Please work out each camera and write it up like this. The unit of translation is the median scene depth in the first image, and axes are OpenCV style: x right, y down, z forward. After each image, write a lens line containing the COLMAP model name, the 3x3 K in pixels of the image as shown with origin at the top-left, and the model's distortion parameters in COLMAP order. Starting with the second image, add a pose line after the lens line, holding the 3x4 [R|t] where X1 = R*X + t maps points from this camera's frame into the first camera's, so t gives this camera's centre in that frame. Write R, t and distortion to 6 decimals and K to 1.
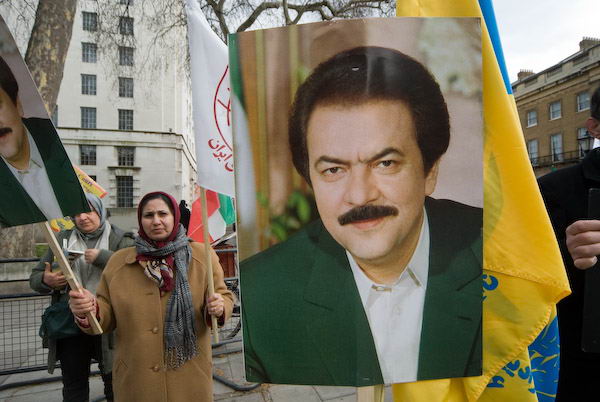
lens RADIAL K [[308.5, 0, 299.7], [0, 308.5, 204.0], [0, 0, 1]] dist [0.005038, -0.000383]
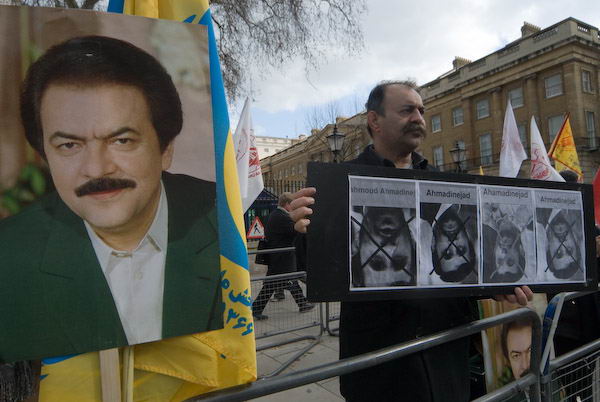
lens RADIAL K [[367.9, 0, 301.1], [0, 367.9, 203.8], [0, 0, 1]] dist [0.009013, 0.010675]
pose [[0.955213, -0.010303, 0.295740, 0.493277], [0.024867, 0.998653, -0.045528, 0.170810], [-0.294873, 0.050843, 0.954183, -0.450285]]
